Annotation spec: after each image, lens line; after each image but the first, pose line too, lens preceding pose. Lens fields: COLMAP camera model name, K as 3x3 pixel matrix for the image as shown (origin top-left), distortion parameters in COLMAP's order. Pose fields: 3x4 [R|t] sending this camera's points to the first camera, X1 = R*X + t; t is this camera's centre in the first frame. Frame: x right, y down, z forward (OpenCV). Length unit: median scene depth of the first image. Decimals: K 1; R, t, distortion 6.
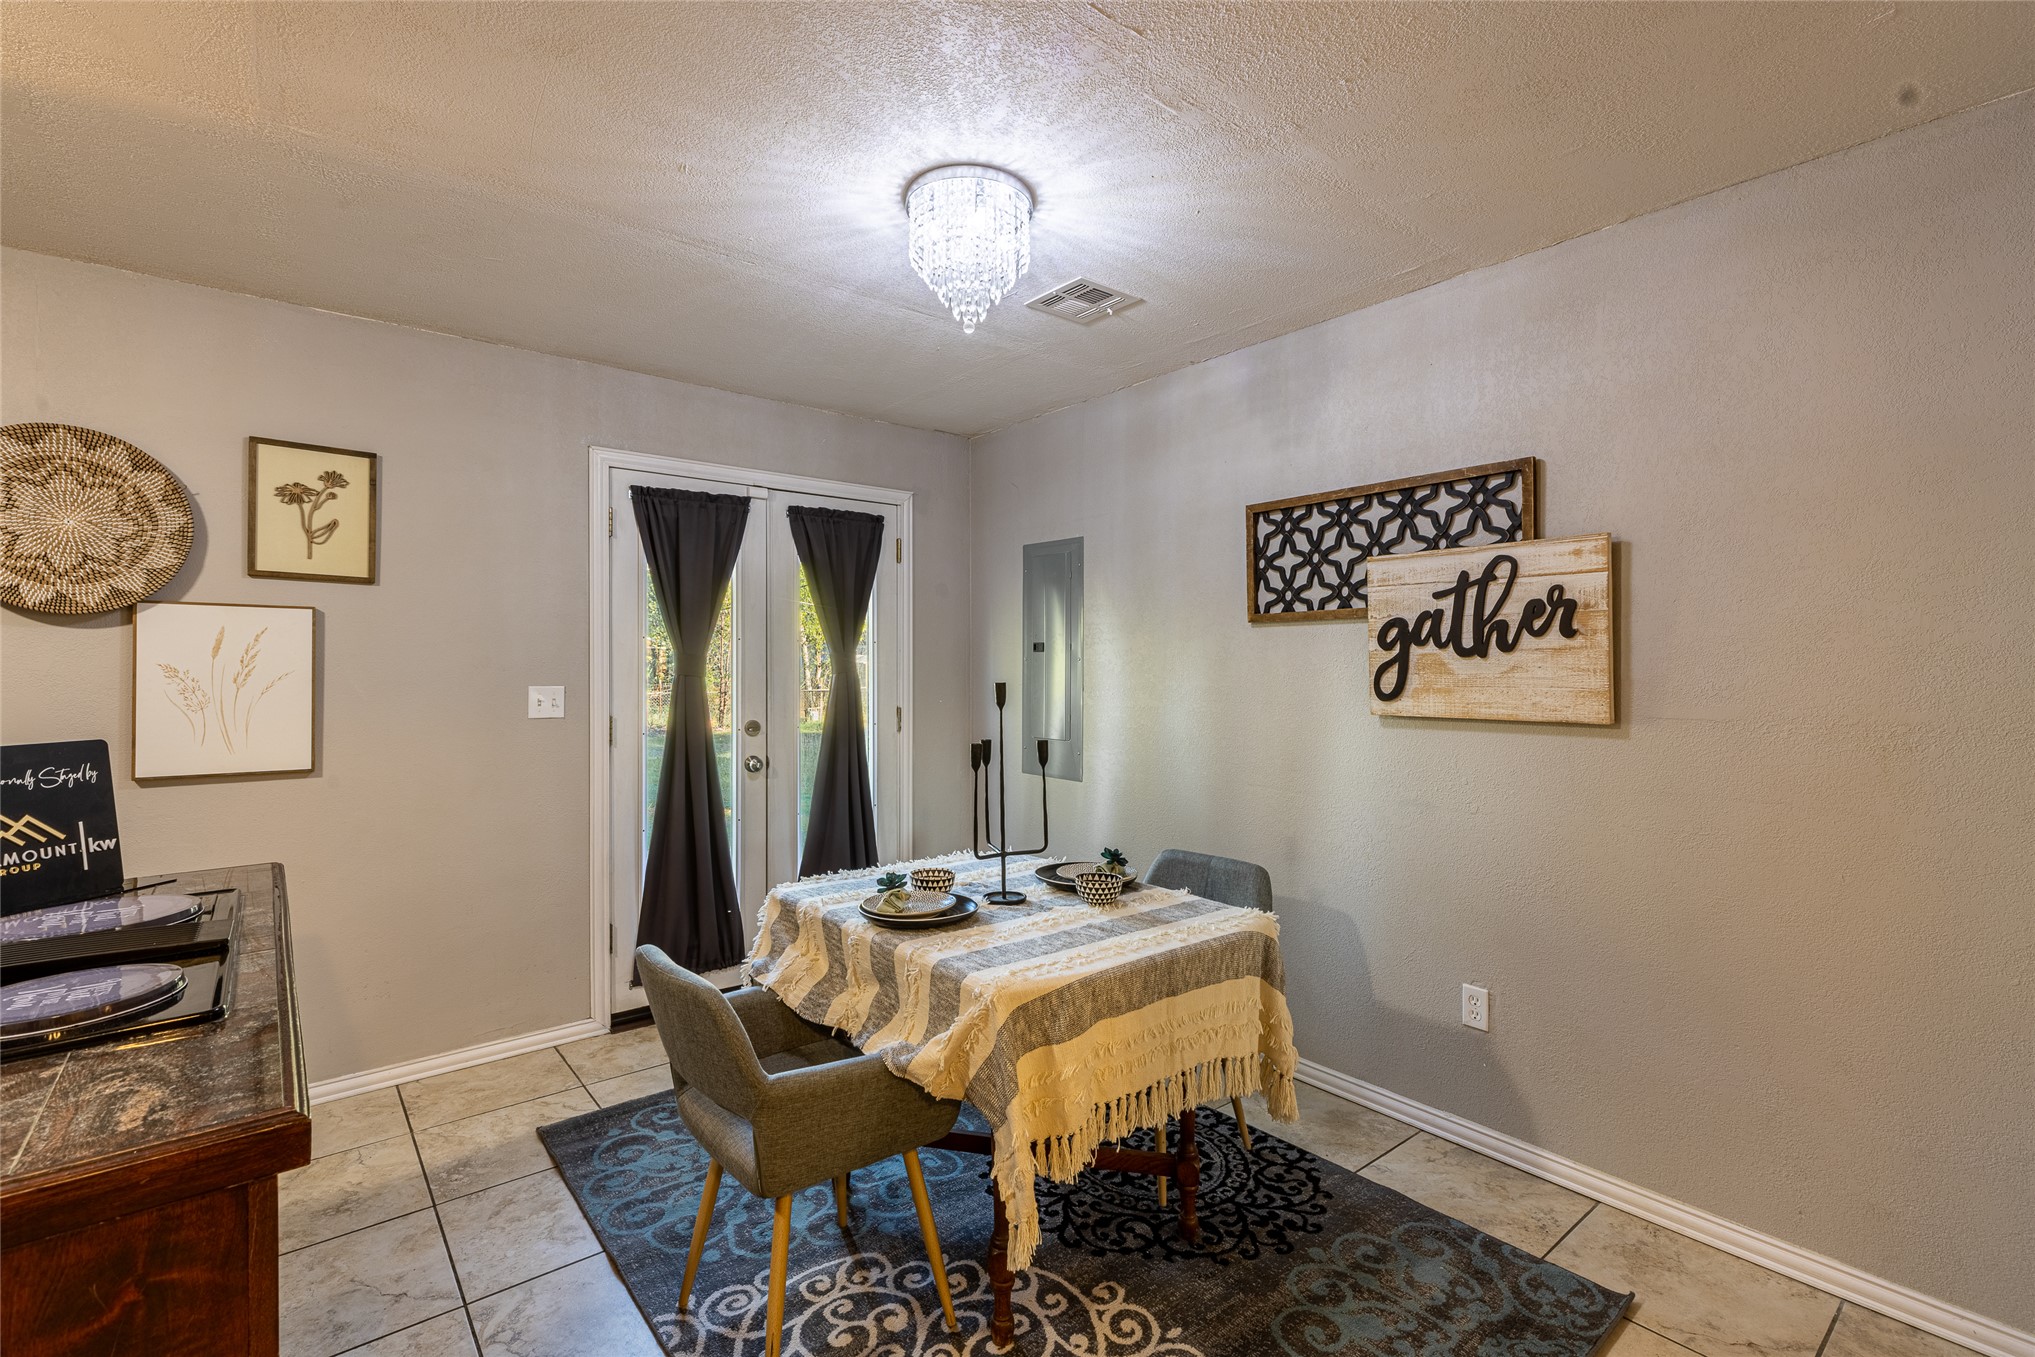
lens RADIAL K [[909.2, 0, 1024.5], [0, 909.2, 669.9], [0, 0, 1]] dist [0.003256, 0.000082]
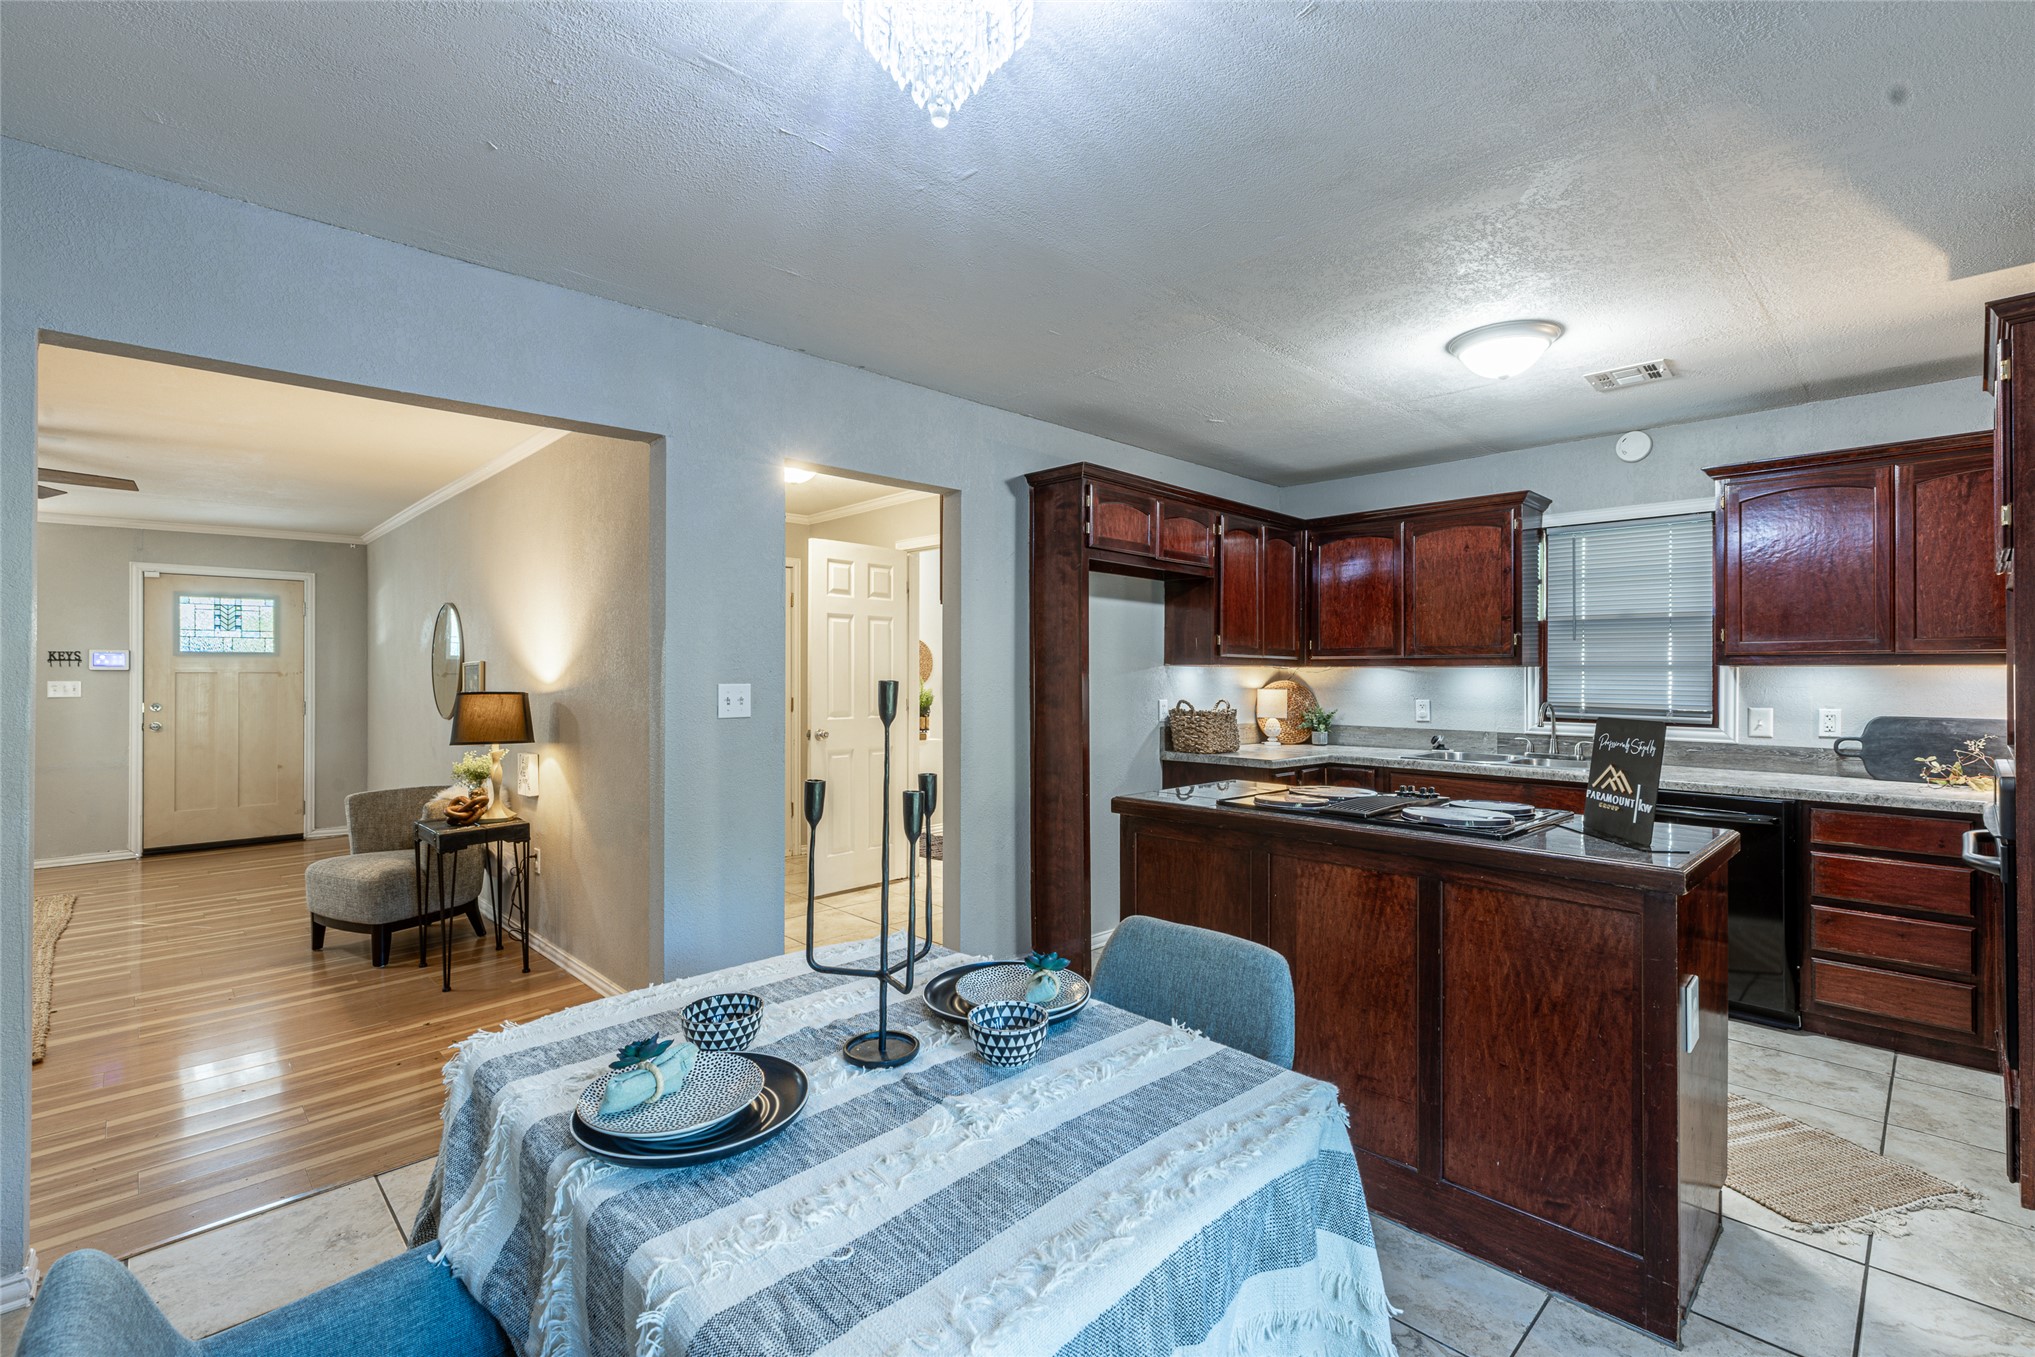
lens RADIAL K [[909.2, 0, 1019.2], [0, 909.2, 672.1], [0, 0, 1]] dist [0.003256, 0.000082]
pose [[-0.996673, 0.001458, -0.081489, -0.049405], [0.001437, 0.999999, 0.000310, 0.005868], [0.081489, 0.000192, -0.996674, 1.323973]]
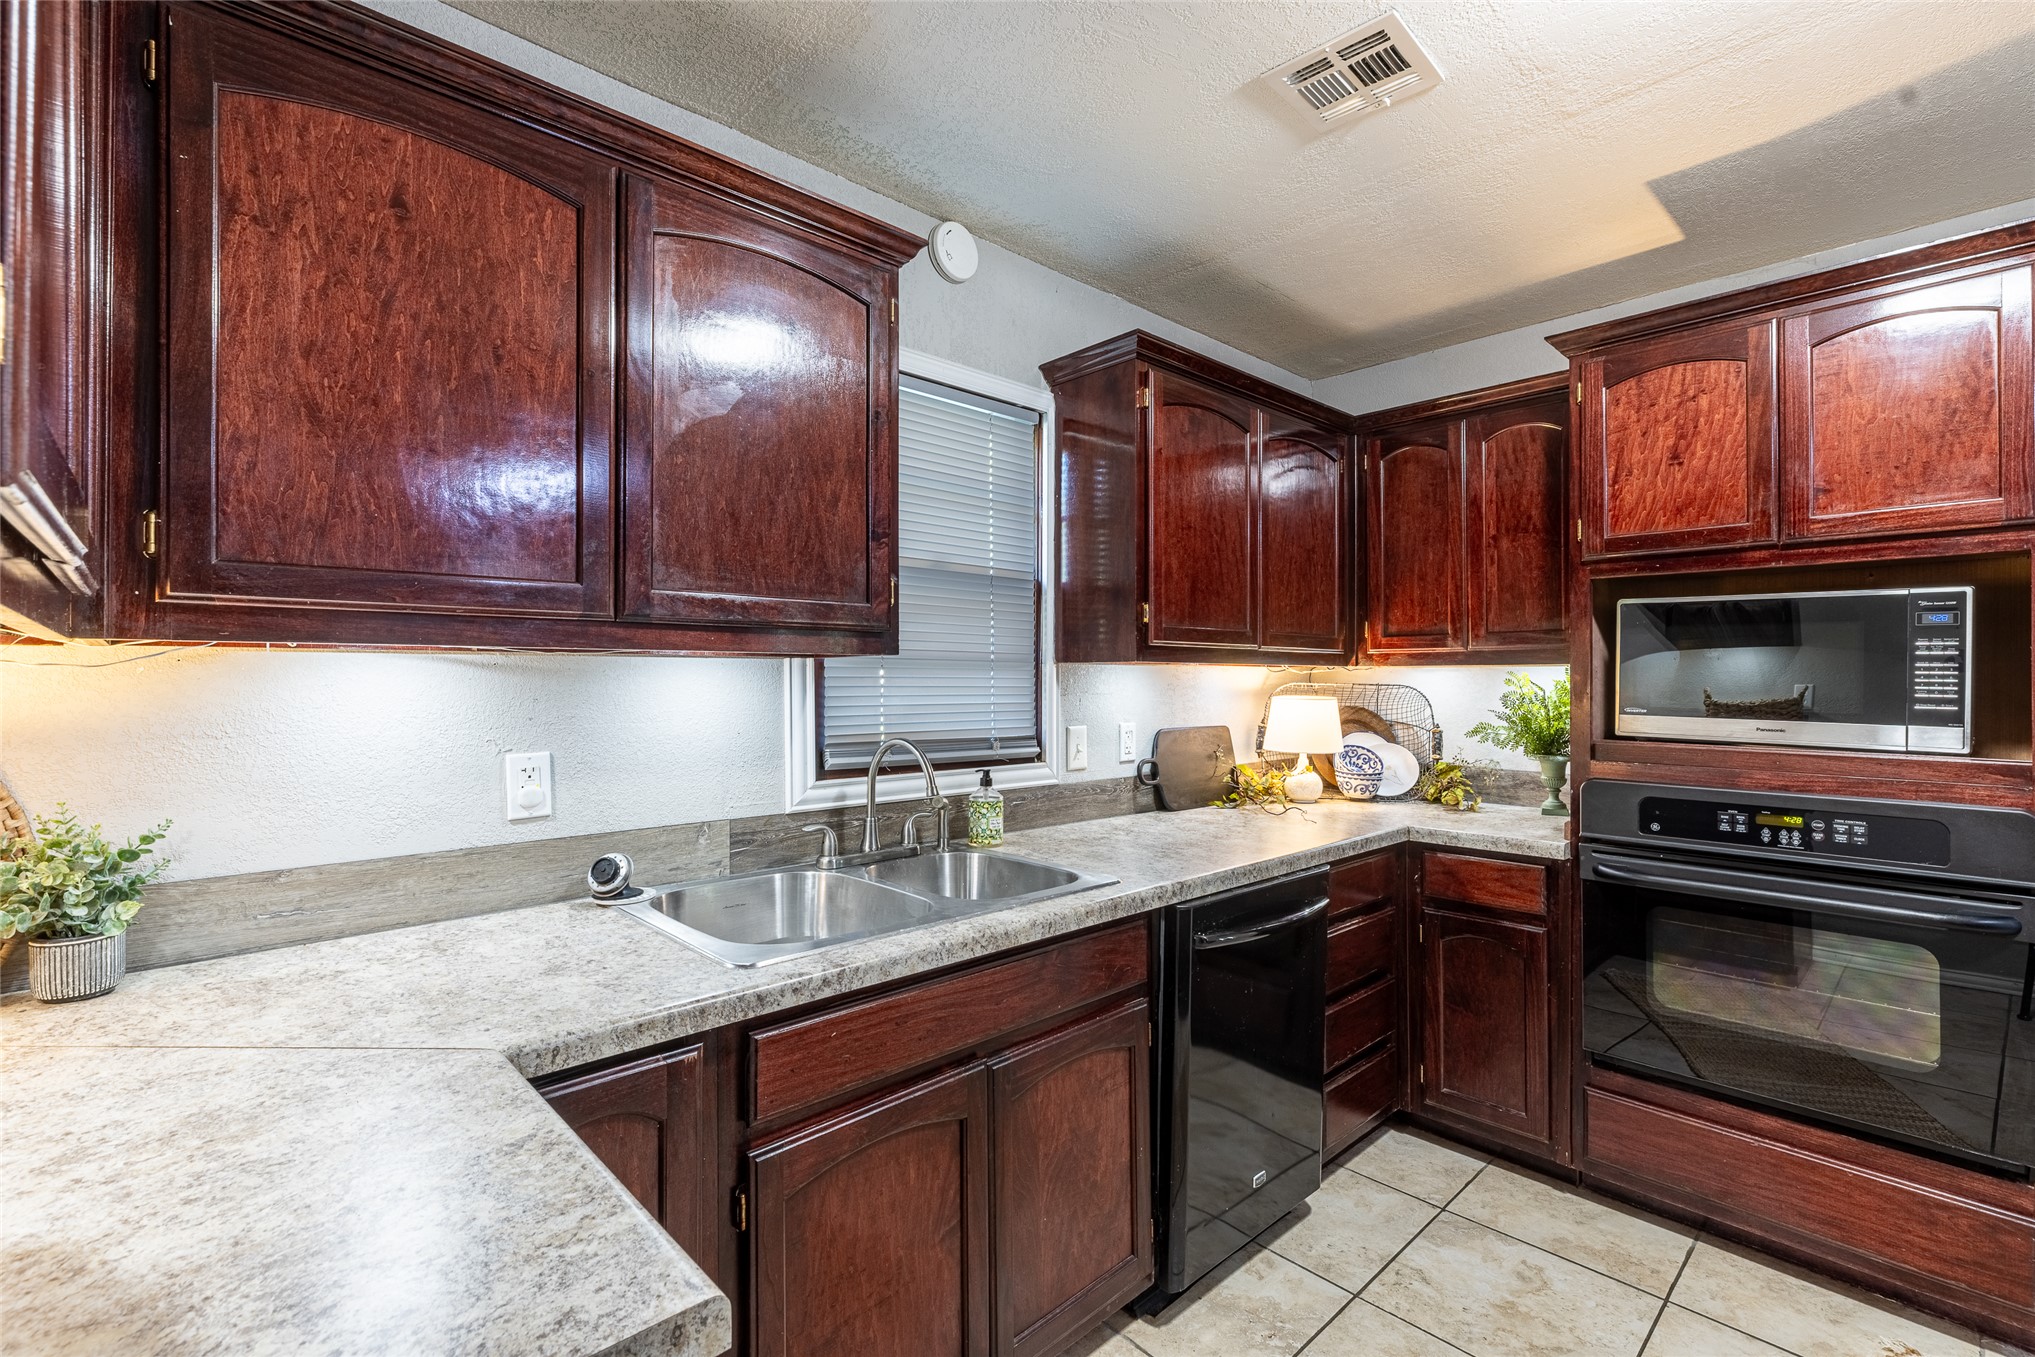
lens RADIAL K [[909.2, 0, 1014.7], [0, 909.2, 672.5], [0, 0, 1]] dist [0.003256, 0.000082]
pose [[0.067346, 0.001894, -0.997728, -0.387710], [-0.007378, 0.999972, 0.001400, 0.007401], [0.997702, 0.007267, 0.067359, -0.154838]]
